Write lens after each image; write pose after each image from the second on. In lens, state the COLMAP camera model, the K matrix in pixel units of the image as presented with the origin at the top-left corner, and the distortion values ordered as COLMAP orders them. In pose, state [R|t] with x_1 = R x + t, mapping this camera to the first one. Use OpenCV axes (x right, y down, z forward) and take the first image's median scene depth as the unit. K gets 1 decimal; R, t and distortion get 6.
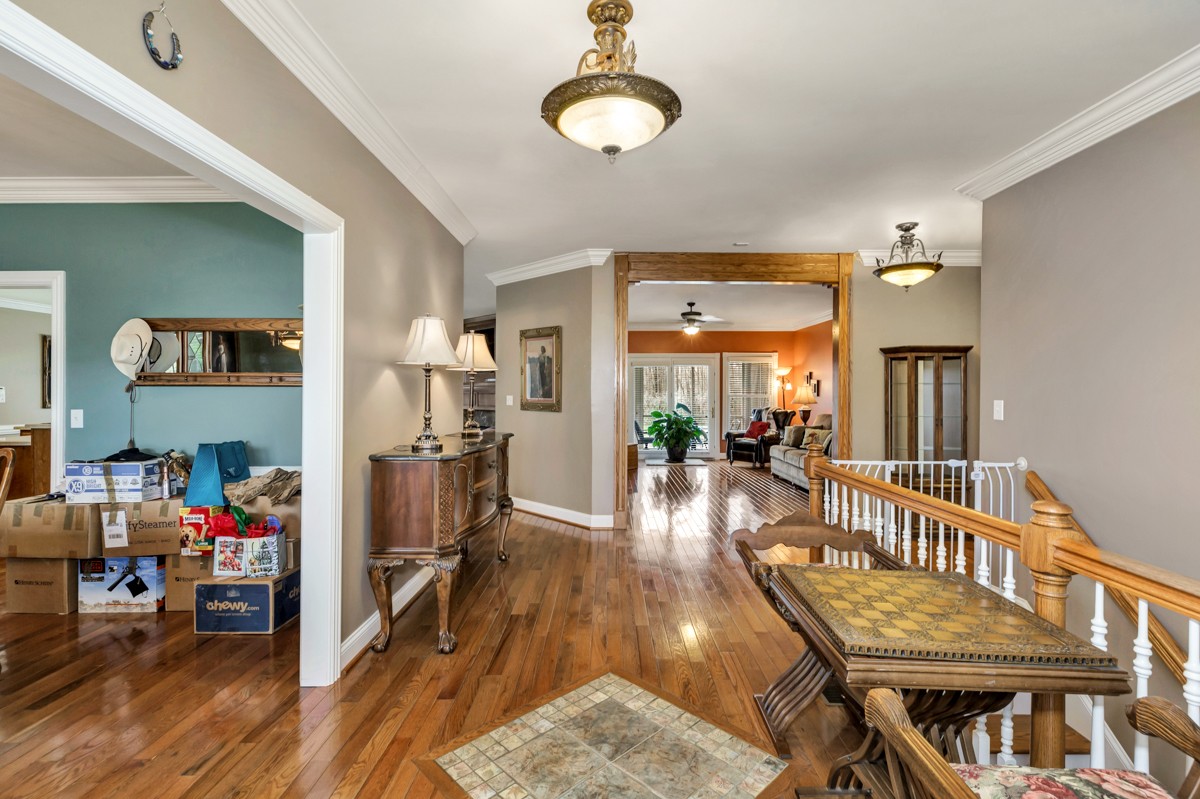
lens RADIAL K [[556.4, 0, 606.3], [0, 556.4, 395.9], [0, 0, 1]] dist [0.000909, -0.000392]
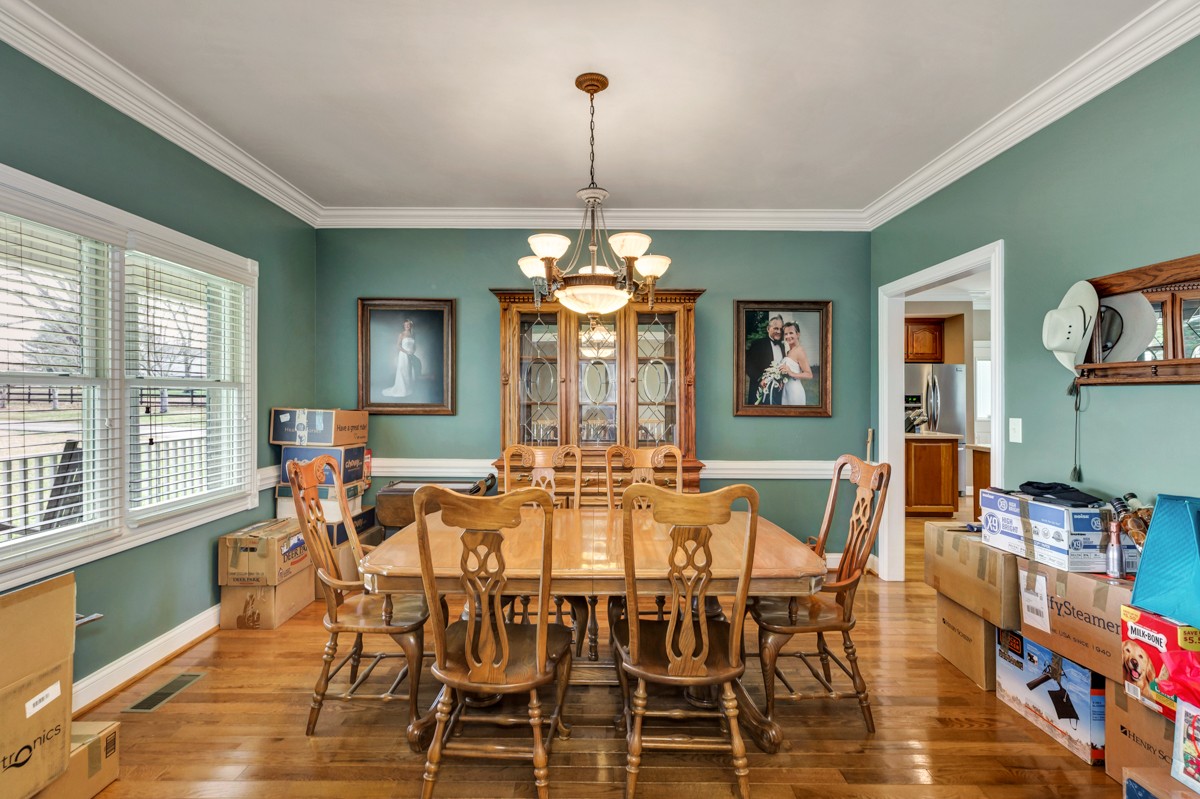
lens RADIAL K [[556.4, 0, 610.5], [0, 556.4, 391.2], [0, 0, 1]] dist [0.000909, -0.000392]
pose [[-0.001473, -0.008889, -0.999959, -0.211330], [-0.009023, 0.999920, -0.008875, -0.000676], [0.999958, 0.009009, -0.001553, 0.488989]]
